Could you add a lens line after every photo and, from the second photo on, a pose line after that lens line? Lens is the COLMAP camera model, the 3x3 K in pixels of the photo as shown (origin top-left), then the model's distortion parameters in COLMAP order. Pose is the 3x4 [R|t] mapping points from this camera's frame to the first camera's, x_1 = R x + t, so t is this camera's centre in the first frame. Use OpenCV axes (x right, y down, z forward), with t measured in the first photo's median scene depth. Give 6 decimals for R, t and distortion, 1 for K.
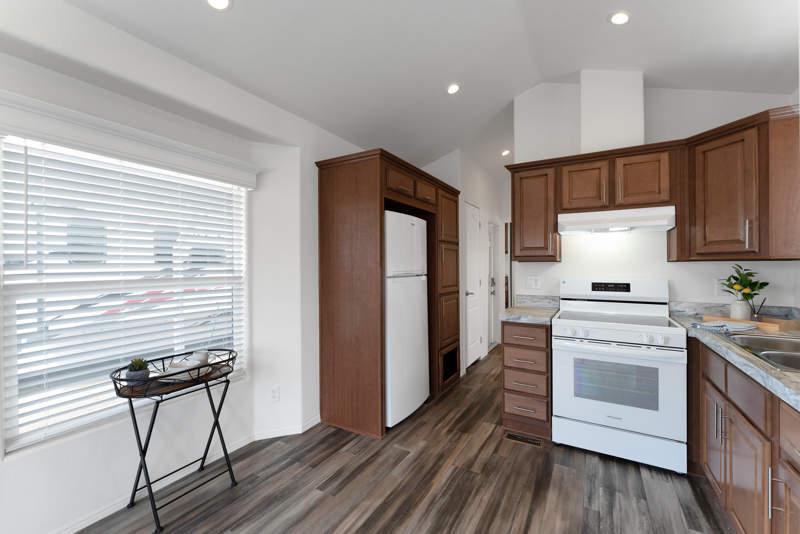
lens RADIAL K [[331.0, 0, 390.5], [0, 331.0, 264.6], [0, 0, 1]] dist [-0.001450, -0.000114]
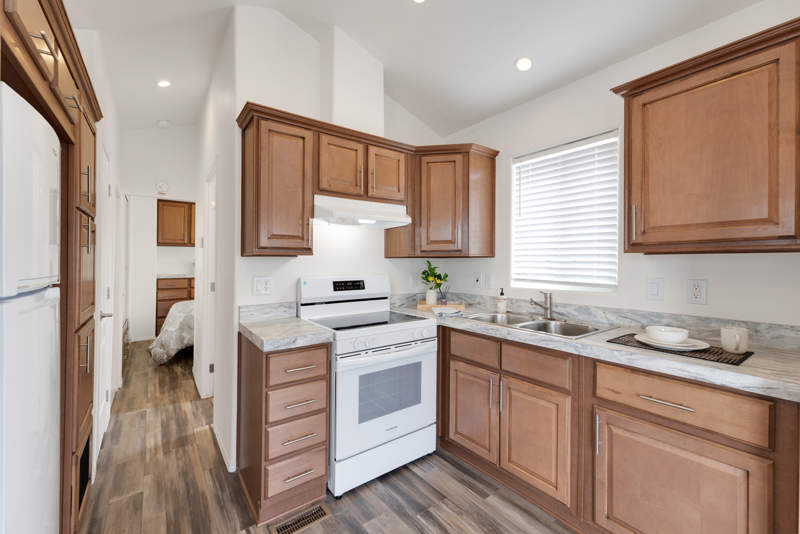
lens RADIAL K [[345.0, 0, 415.6], [0, 345.0, 263.4], [0, 0, 1]] dist [0.000421, 0.000214]
pose [[0.354354, -0.000405, 0.935111, -0.170339], [0.000699, 1.000000, 0.000168, 0.007815], [-0.935111, 0.000594, 0.354354, 0.544048]]
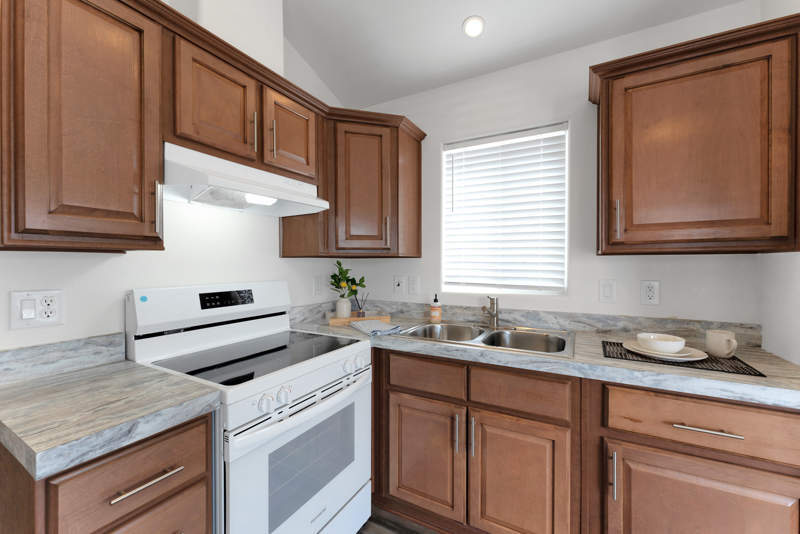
lens RADIAL K [[325.2, 0, 426.1], [0, 325.2, 268.6], [0, 0, 1]] dist [-0.000394, 0.000163]
pose [[-0.072938, -0.012797, 0.997254, 0.063548], [0.000799, 0.999917, 0.012890, 0.007486], [-0.997336, 0.001737, -0.072921, 0.756129]]
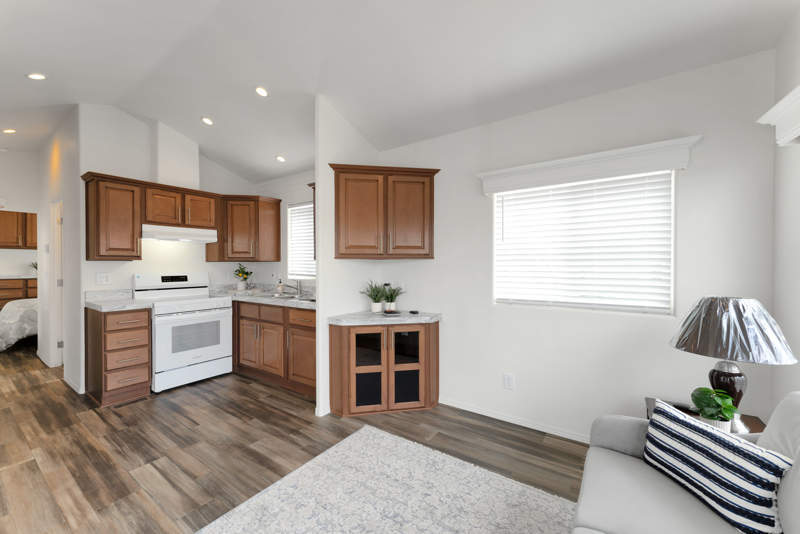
lens RADIAL K [[315.8, 0, 420.8], [0, 315.8, 270.1], [0, 0, 1]] dist [0.001949, 0.000278]
pose [[0.022963, -0.016845, 0.999594, -0.769521], [-0.000080, 0.999858, 0.016851, 0.006717], [-0.999736, -0.000466, 0.022958, -0.125018]]
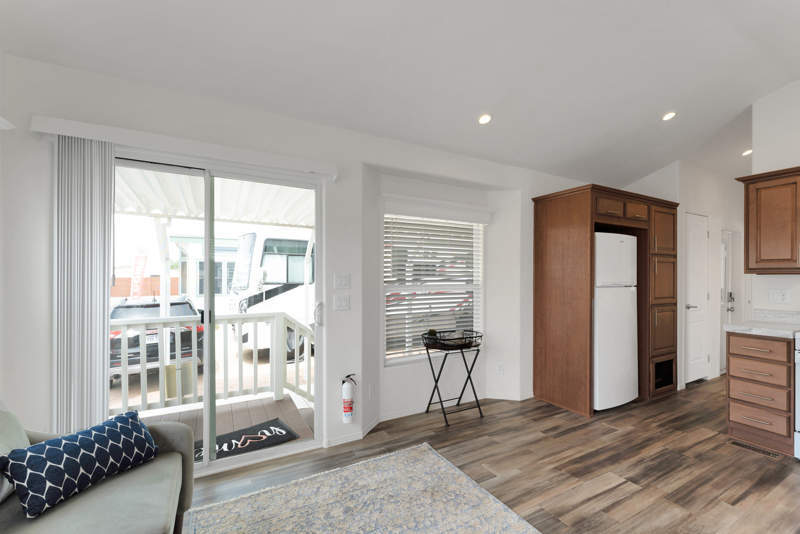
lens RADIAL K [[323.6, 0, 389.1], [0, 323.6, 279.3], [0, 0, 1]] dist [-0.001383, -0.000320]
pose [[0.856959, 0.008505, -0.515314, -0.052282], [-0.003761, 0.999940, 0.010249, 0.000357], [0.515370, -0.006845, 0.856940, -0.430278]]
